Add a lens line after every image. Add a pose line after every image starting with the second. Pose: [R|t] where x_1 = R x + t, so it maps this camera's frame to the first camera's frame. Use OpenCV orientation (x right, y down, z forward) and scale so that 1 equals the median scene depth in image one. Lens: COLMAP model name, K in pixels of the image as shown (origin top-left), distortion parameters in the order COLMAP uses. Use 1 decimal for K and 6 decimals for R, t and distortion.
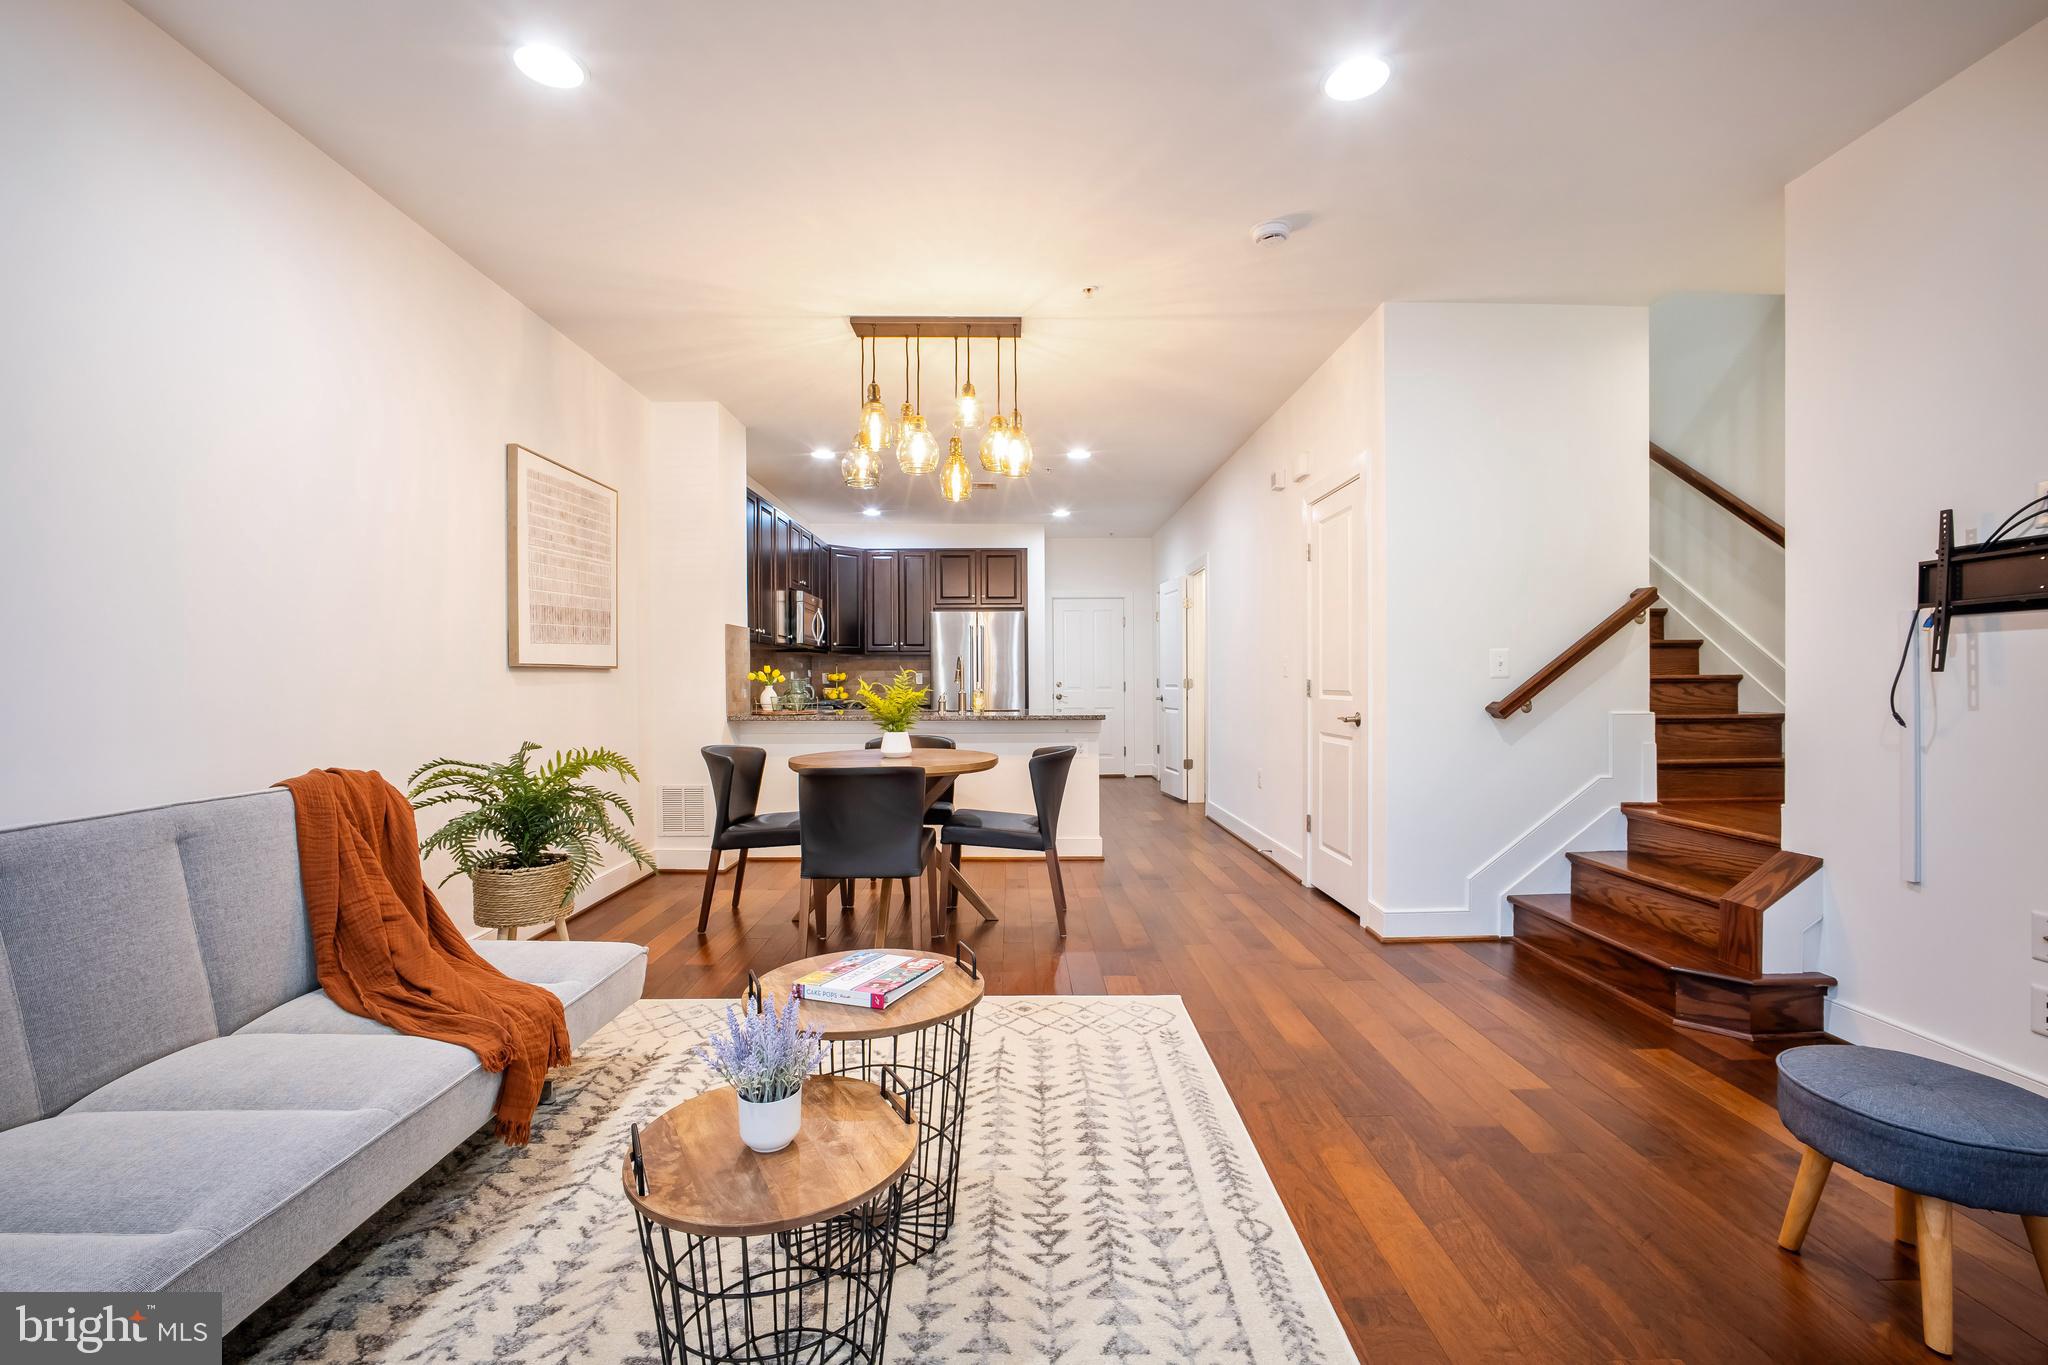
lens RADIAL K [[884.8, 0, 1037.8], [0, 884.8, 683.2], [0, 0, 1]] dist [-0.035693, 0.012304]
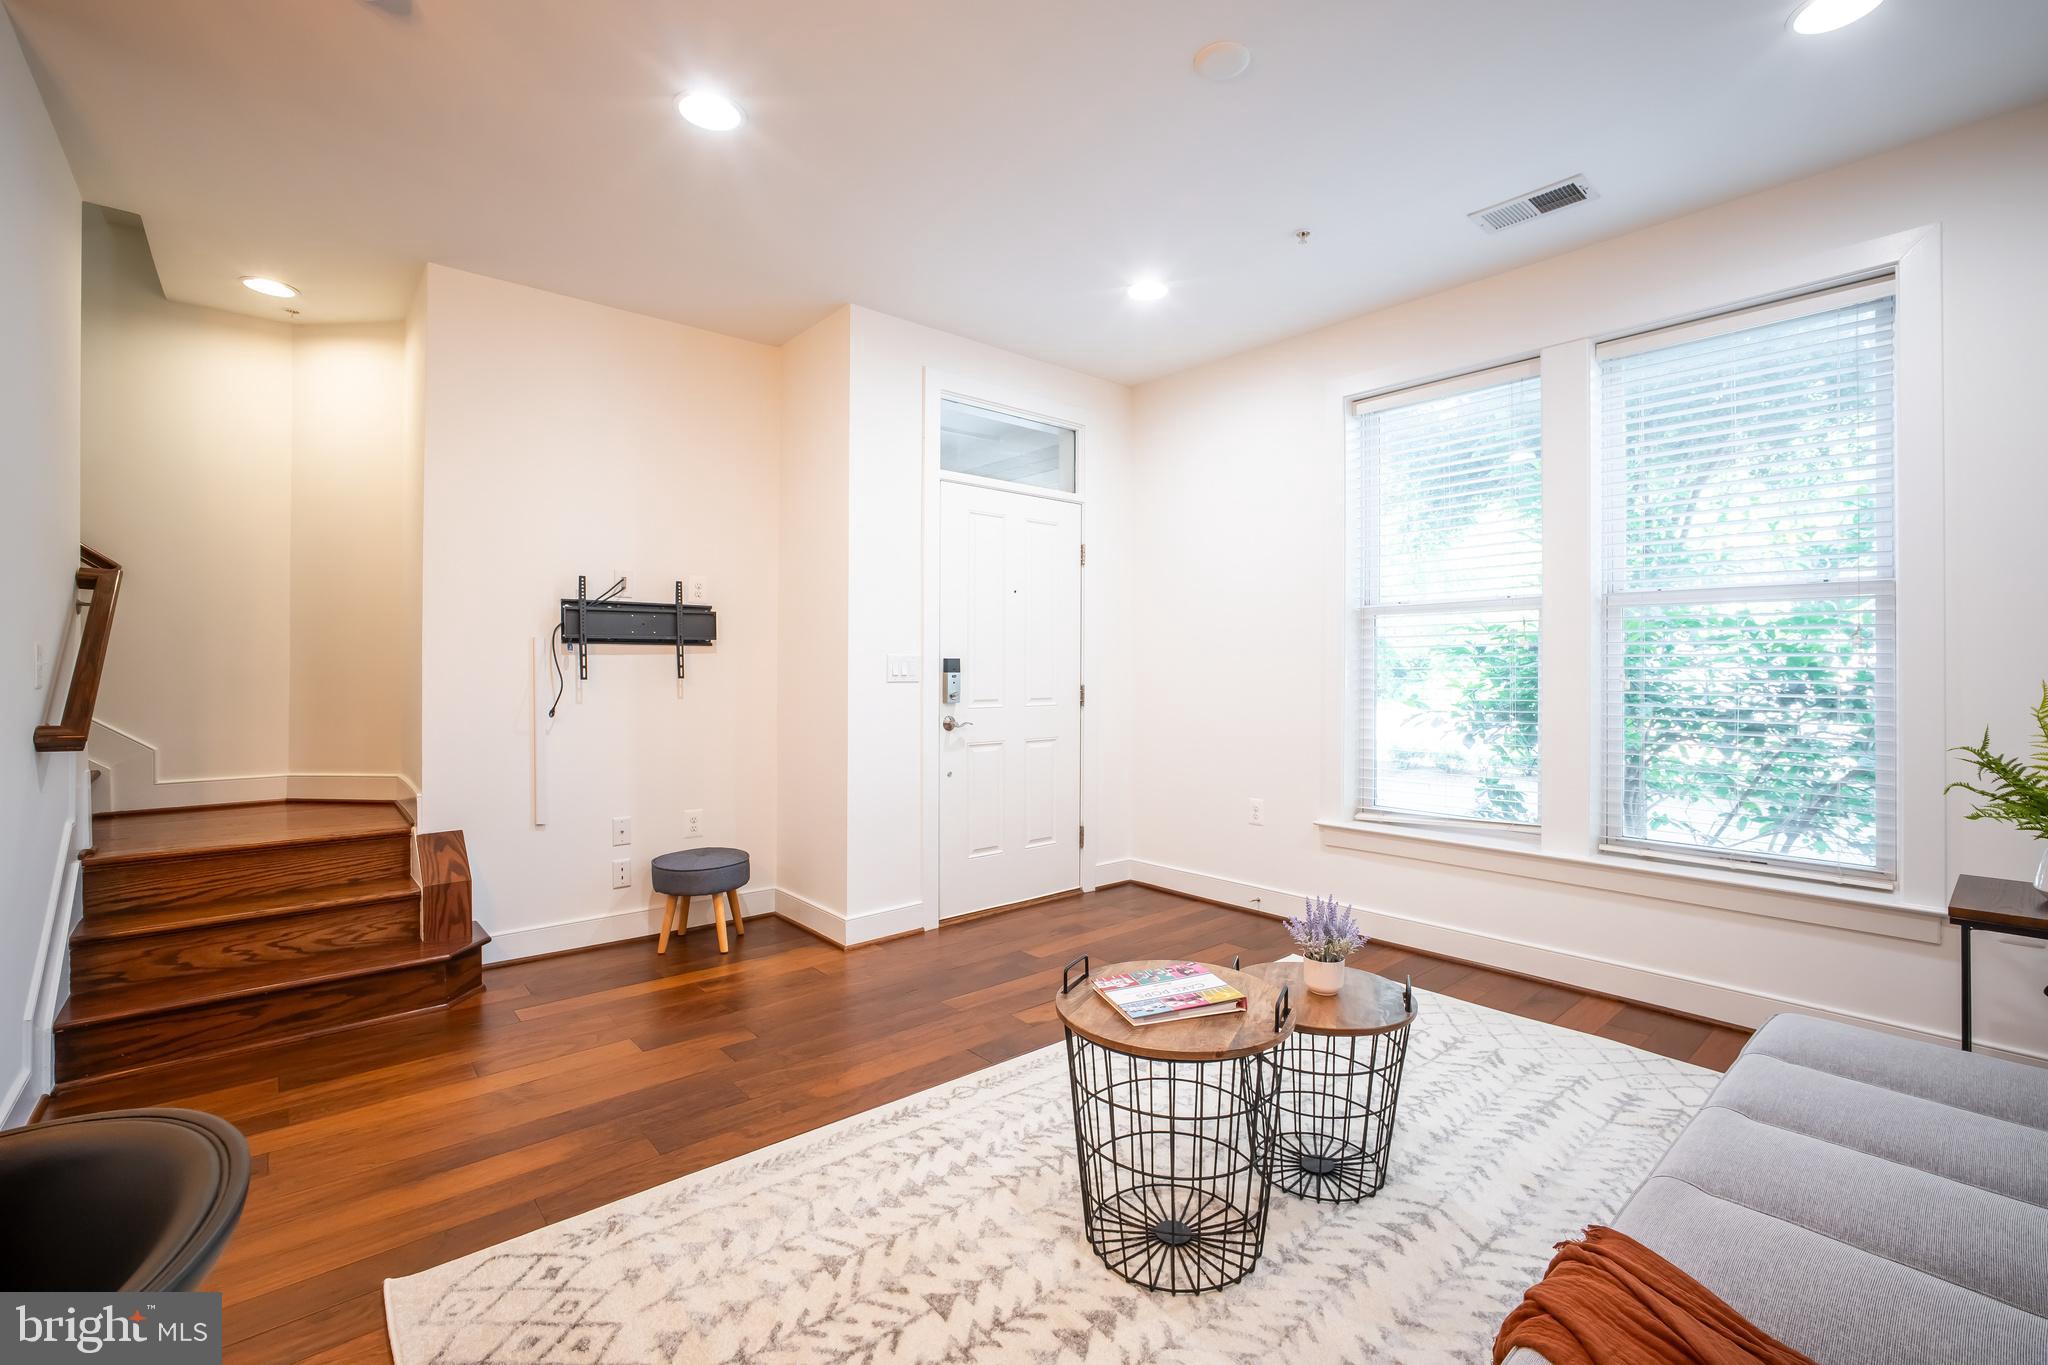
lens RADIAL K [[884.8, 0, 1026.0], [0, 884.8, 663.4], [0, 0, 1]] dist [-0.035693, 0.012304]
pose [[-0.635406, 0.008083, 0.772136, -0.411219], [0.004250, 0.999967, -0.006971, -0.017352], [-0.772167, -0.001148, -0.635419, 0.838281]]
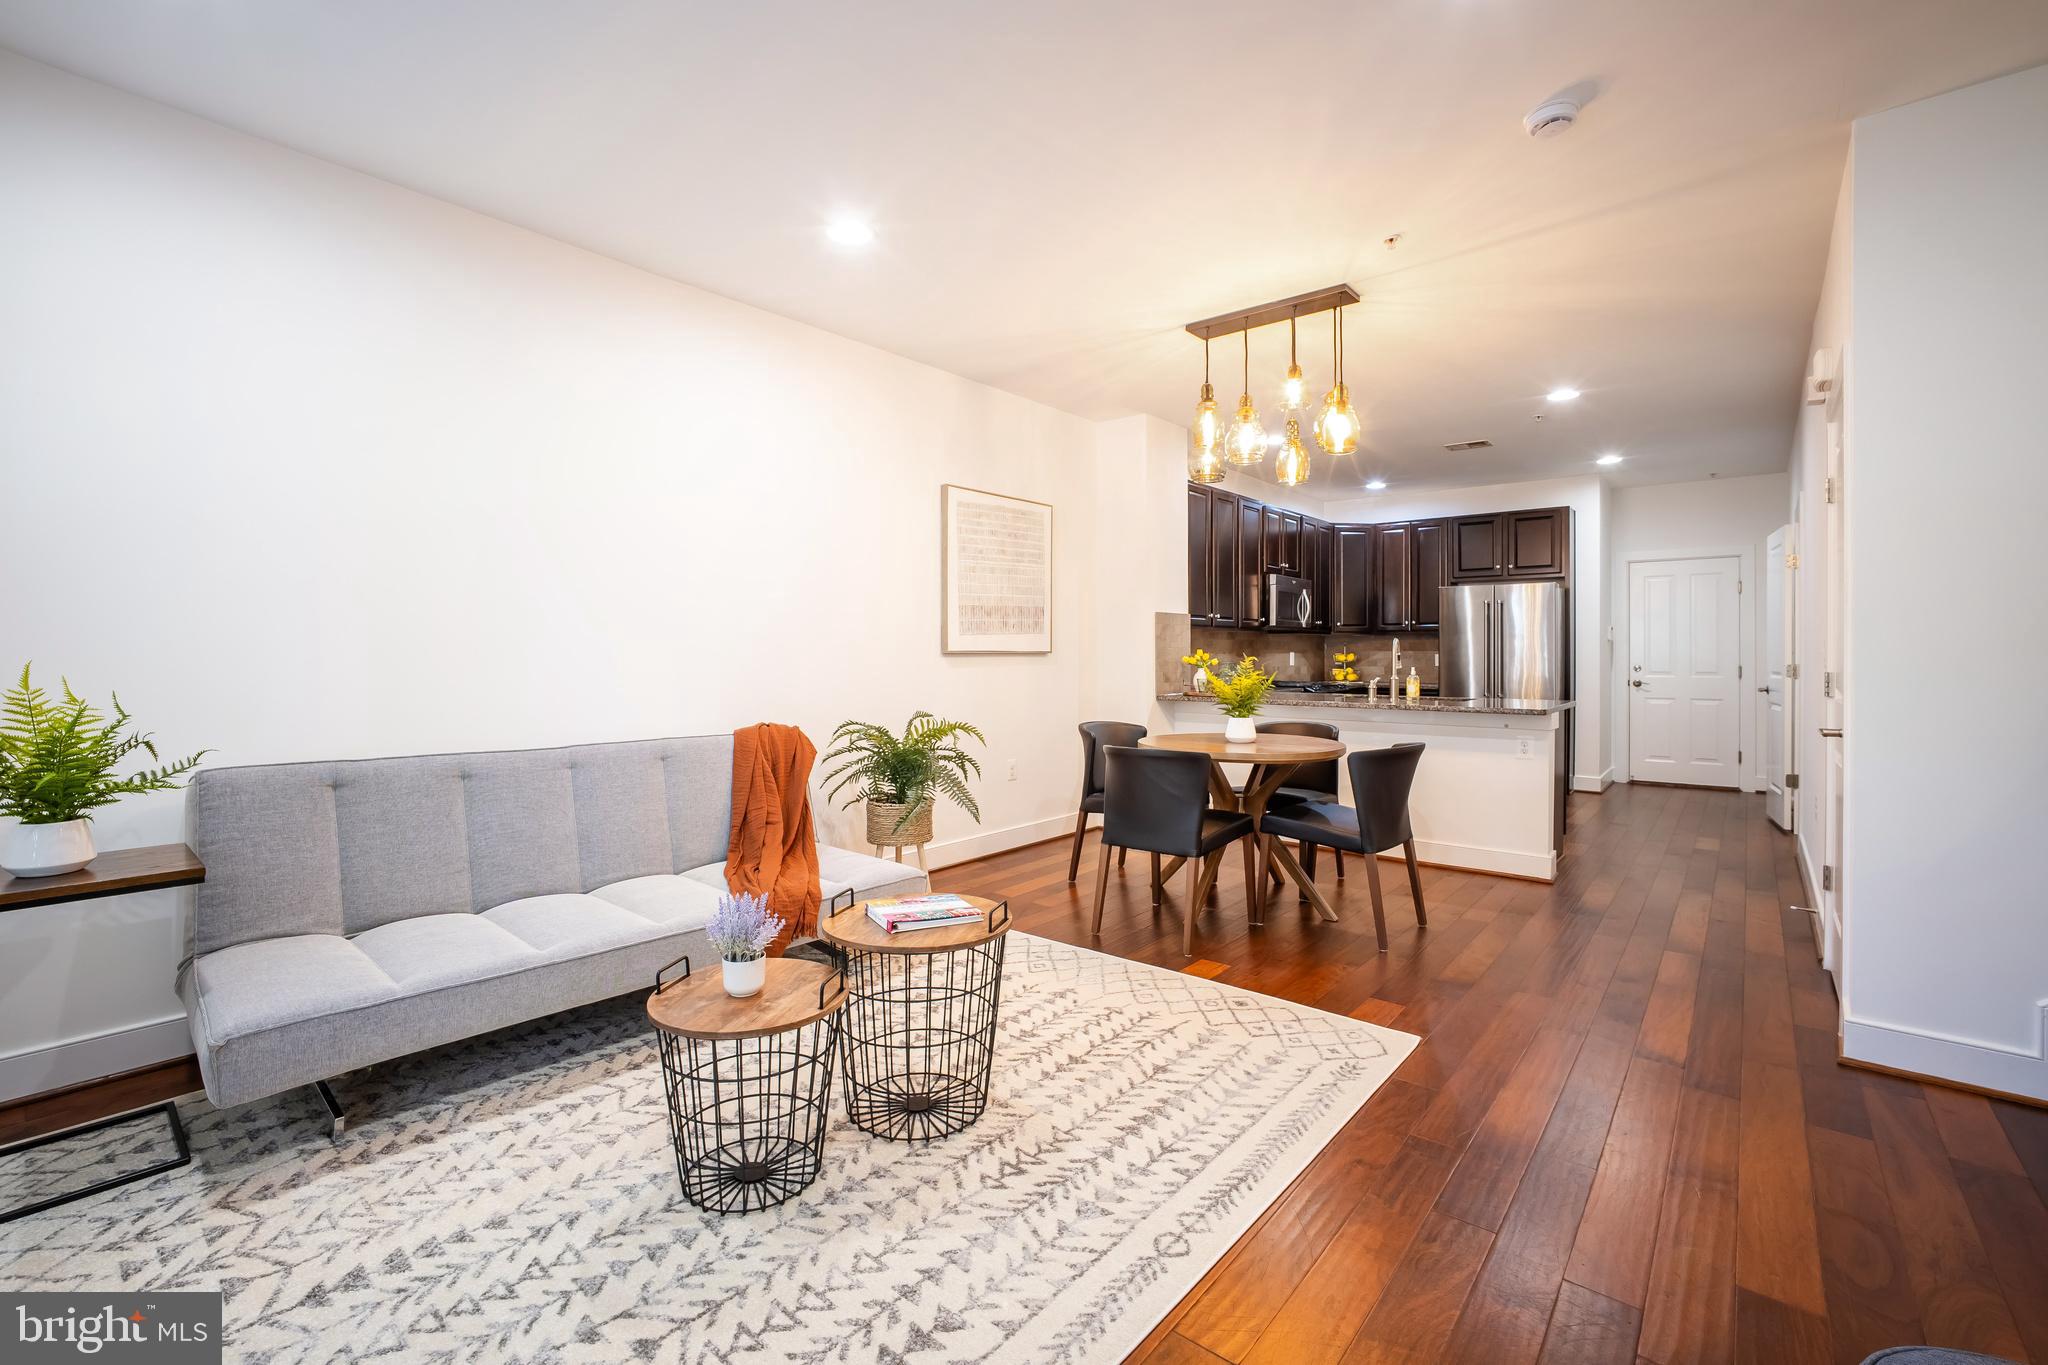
lens RADIAL K [[884.8, 0, 1019.1], [0, 884.8, 663.7], [0, 0, 1]] dist [-0.035693, 0.012304]
pose [[0.747159, 0.013242, -0.664513, 0.353697], [-0.008761, 0.999911, 0.010075, -0.016668], [0.664587, -0.001706, 0.747209, 0.072158]]
